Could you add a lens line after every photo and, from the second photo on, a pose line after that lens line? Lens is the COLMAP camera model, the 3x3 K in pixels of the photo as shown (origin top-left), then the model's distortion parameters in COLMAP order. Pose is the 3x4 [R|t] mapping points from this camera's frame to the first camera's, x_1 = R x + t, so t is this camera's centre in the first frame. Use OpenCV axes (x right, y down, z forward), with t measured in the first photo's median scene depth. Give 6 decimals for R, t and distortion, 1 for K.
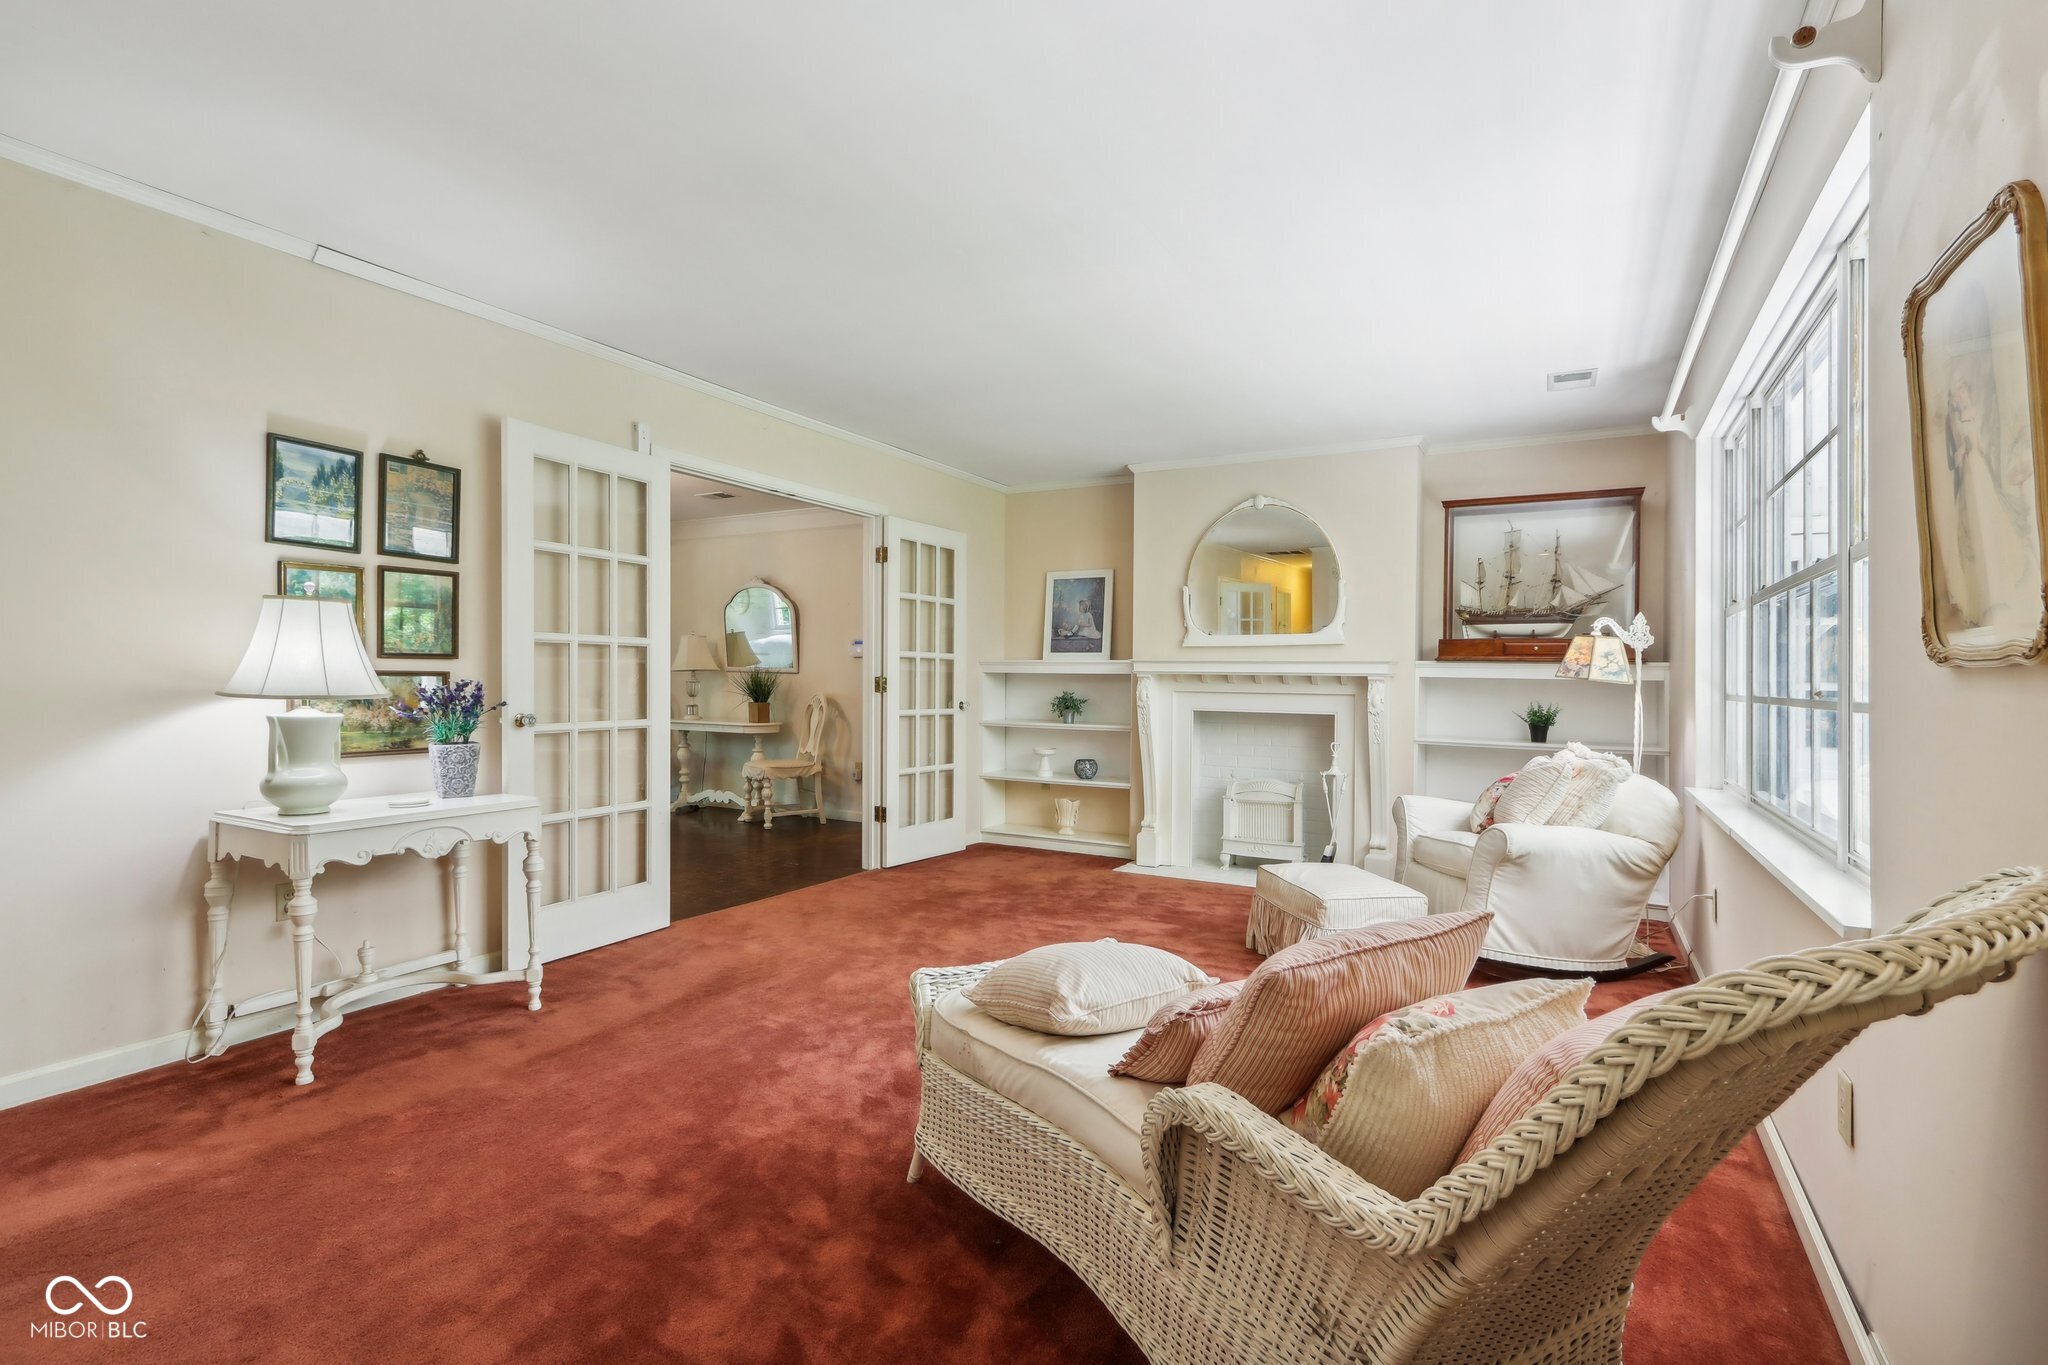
lens RADIAL K [[947.0, 0, 1036.9], [0, 947.0, 694.9], [0, 0, 1]] dist [-0.008475, 0.001699]
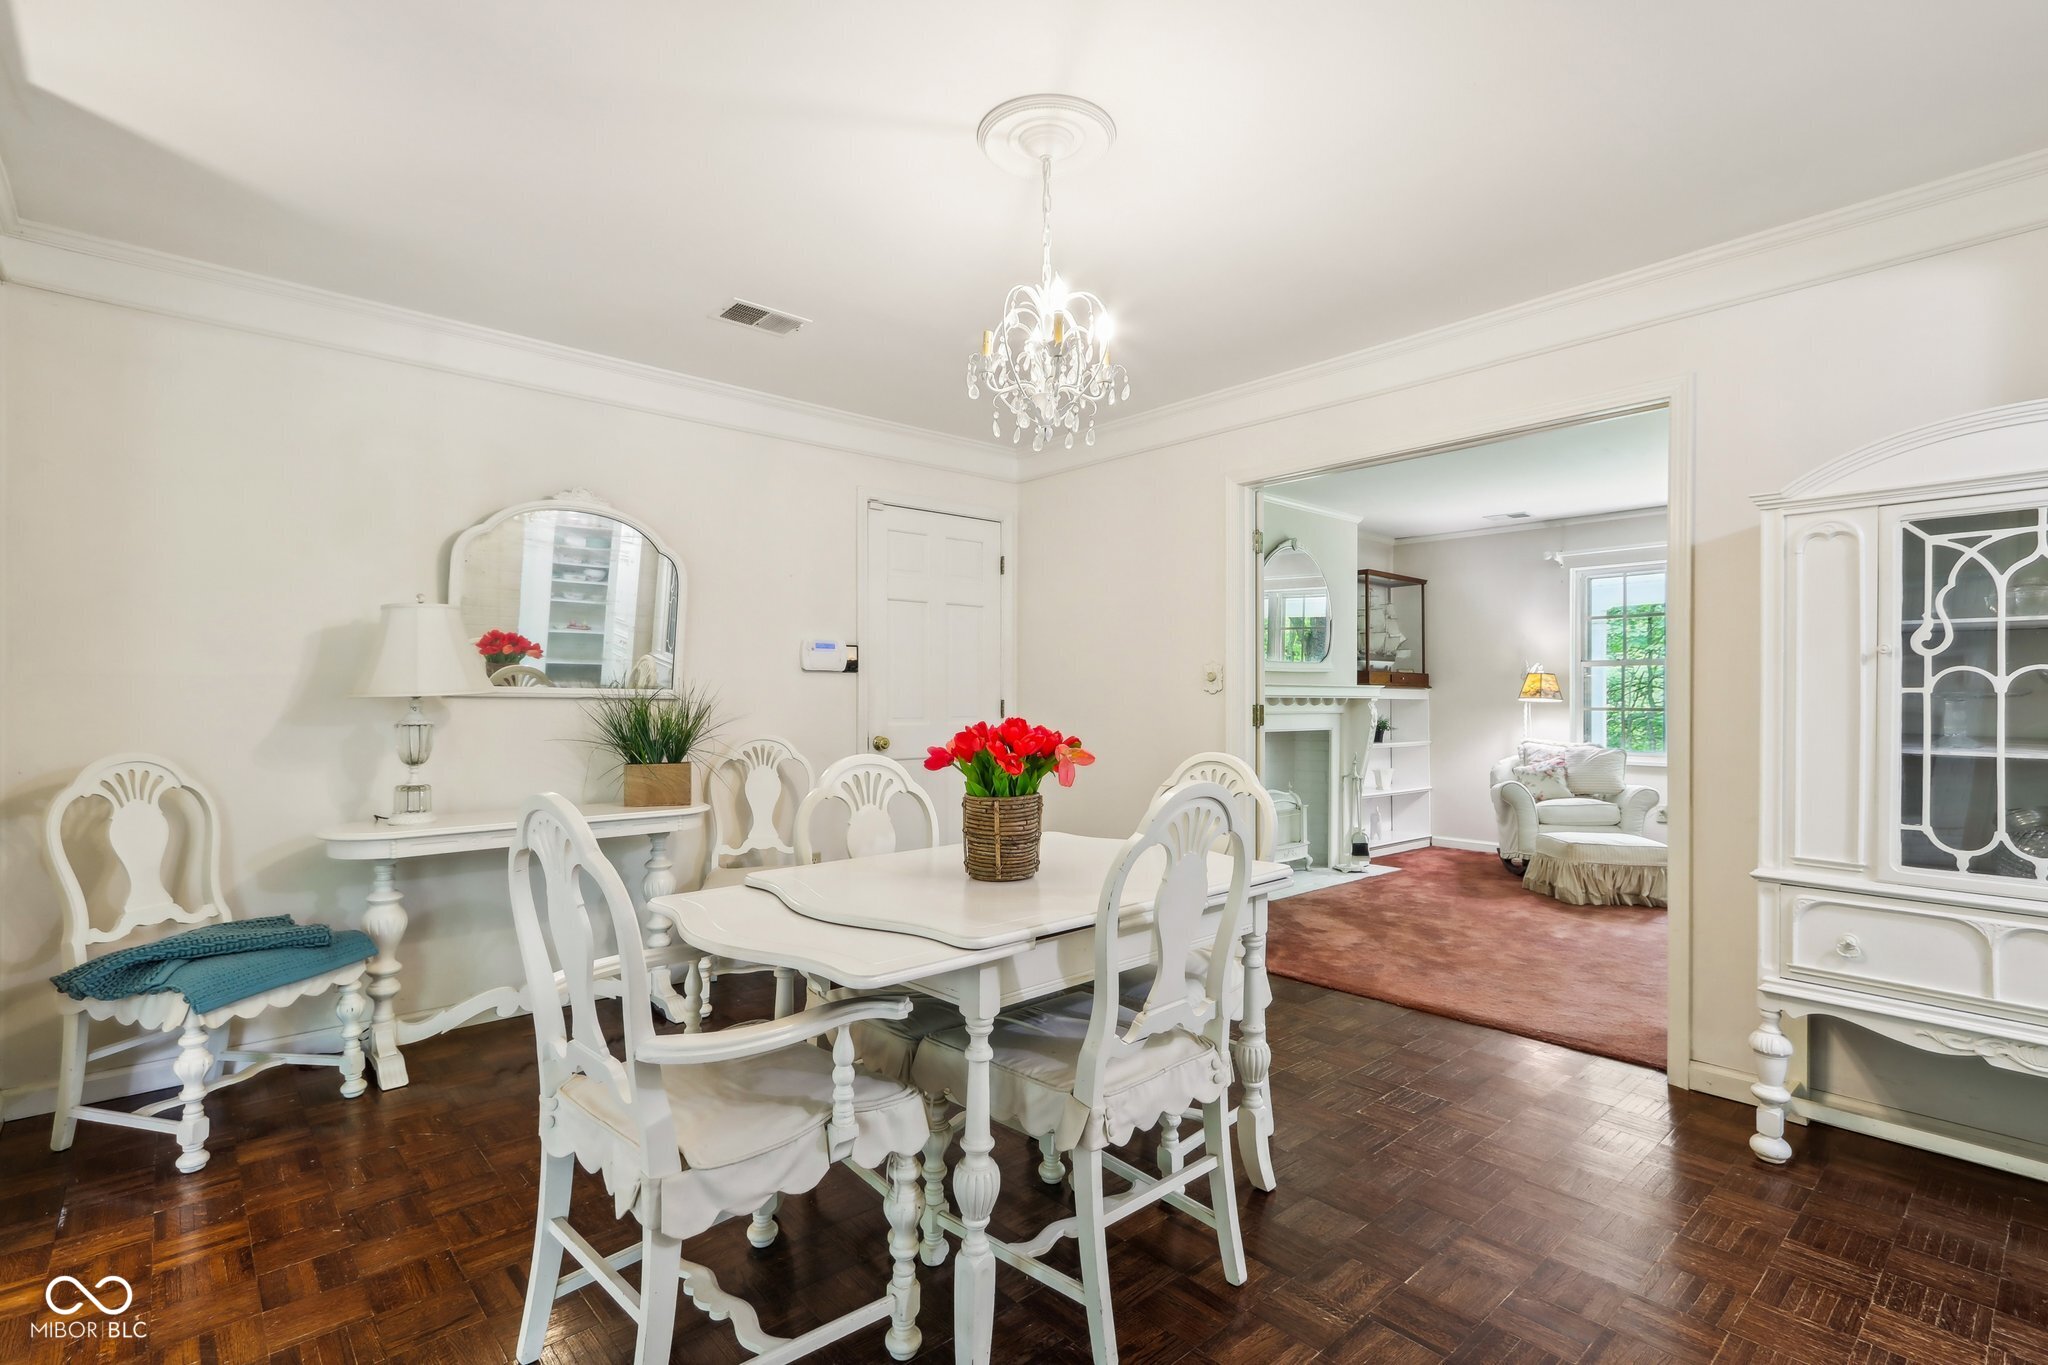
lens RADIAL K [[947.0, 0, 1030.7], [0, 947.0, 674.3], [0, 0, 1]] dist [-0.008475, 0.001699]
pose [[0.339819, 0.011875, 0.940416, -1.006982], [0.018755, 0.999636, -0.019400, -0.035371], [-0.940304, 0.024230, 0.339473, 0.986204]]
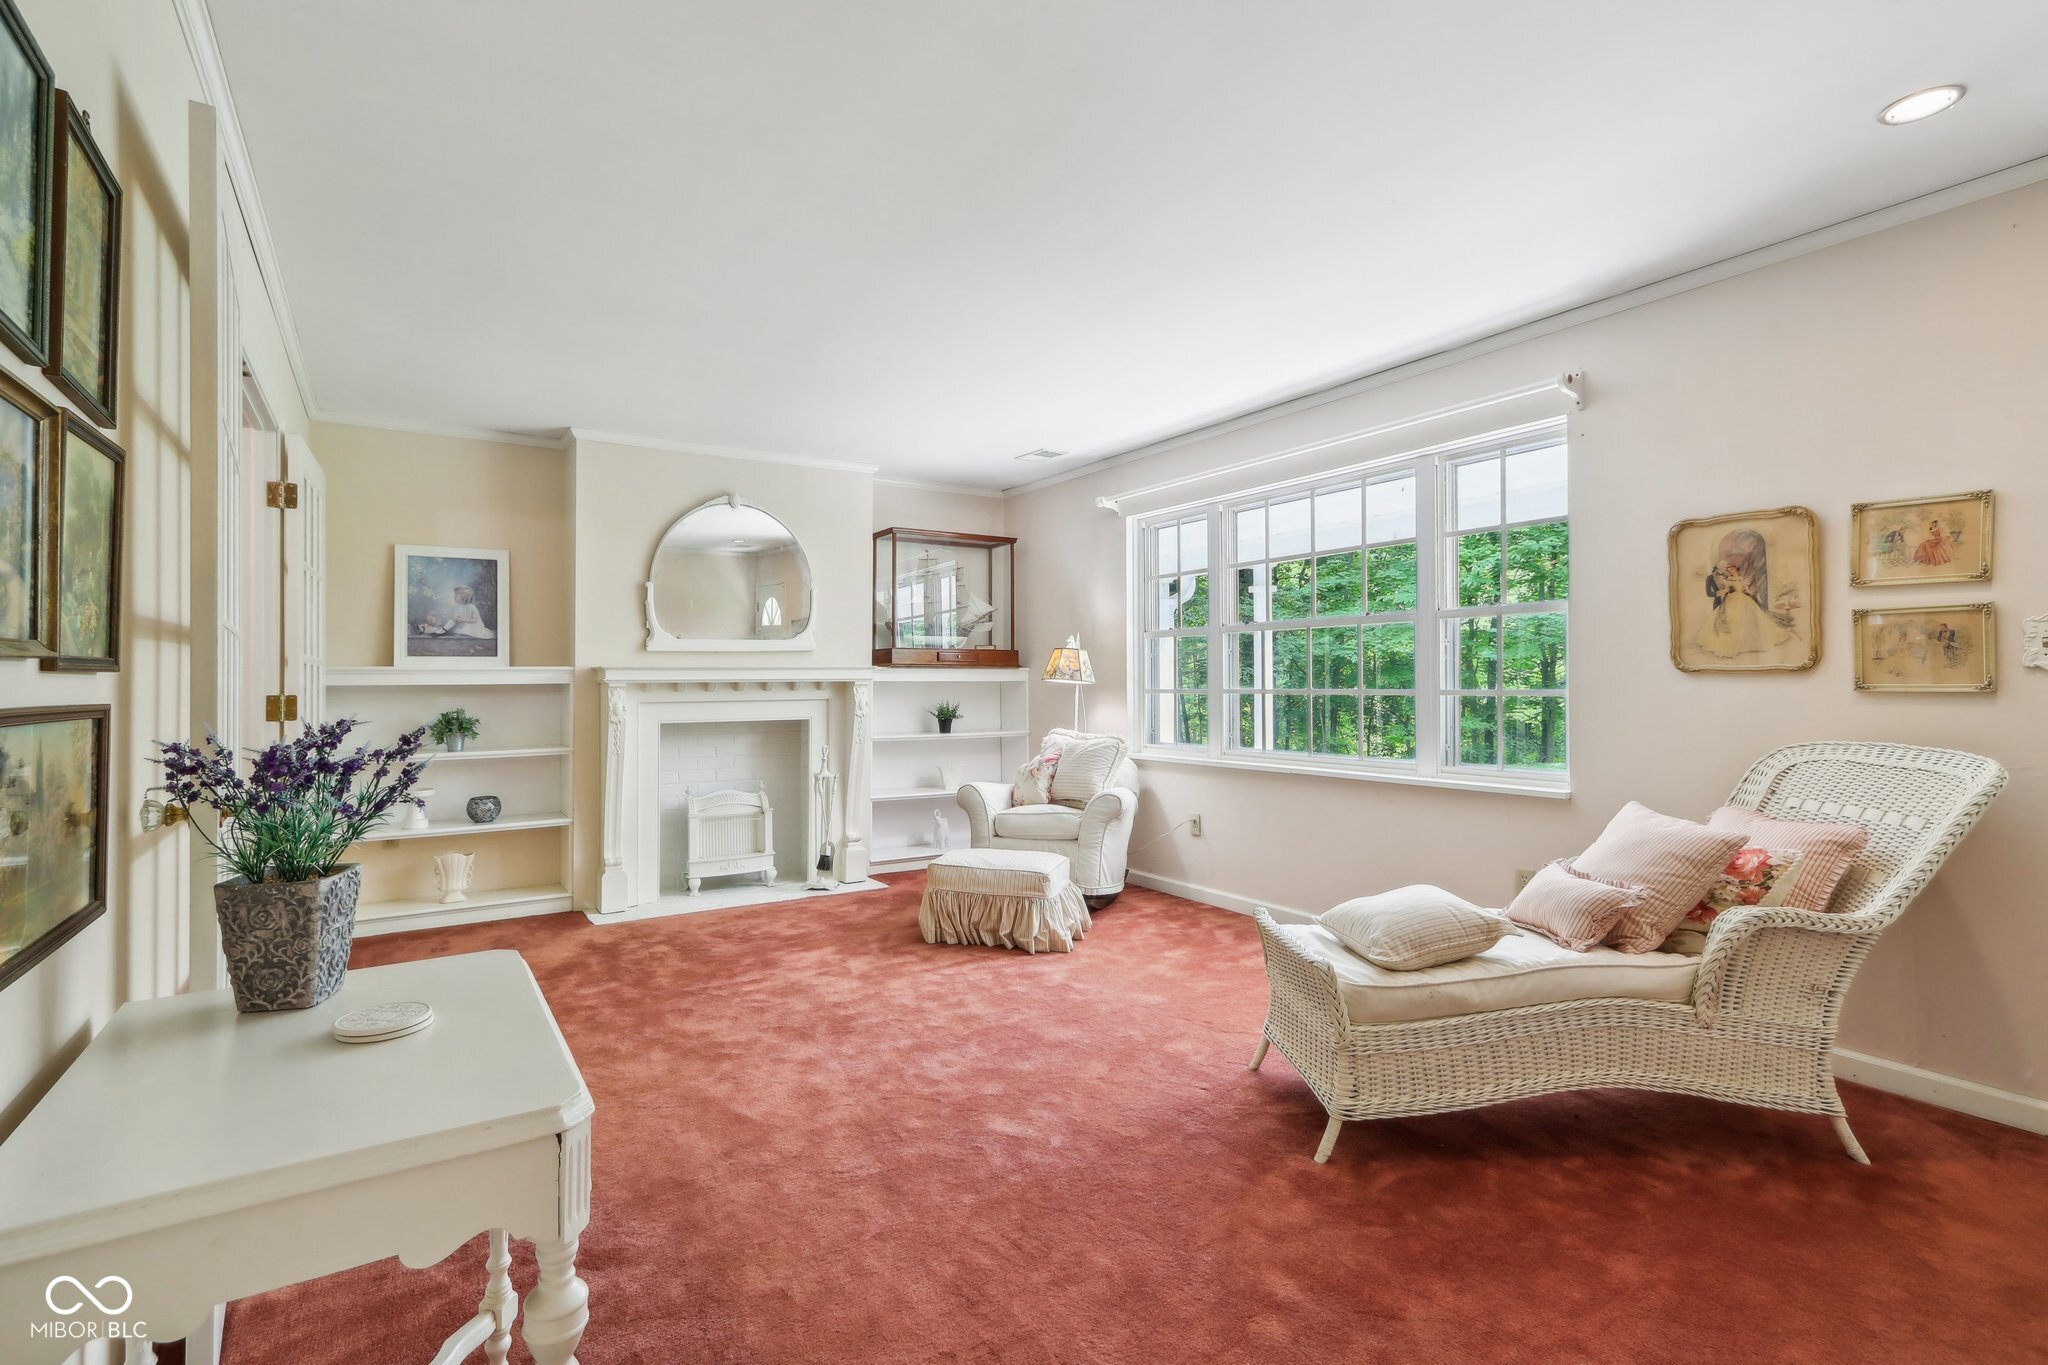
lens RADIAL K [[947.0, 0, 1006.4], [0, 947.0, 688.1], [0, 0, 1]] dist [-0.008475, 0.001699]
pose [[0.490297, -0.021155, 0.871299, -0.501590], [0.031974, 0.999469, 0.006274, -0.013347], [-0.870969, 0.024782, 0.490713, 0.321396]]
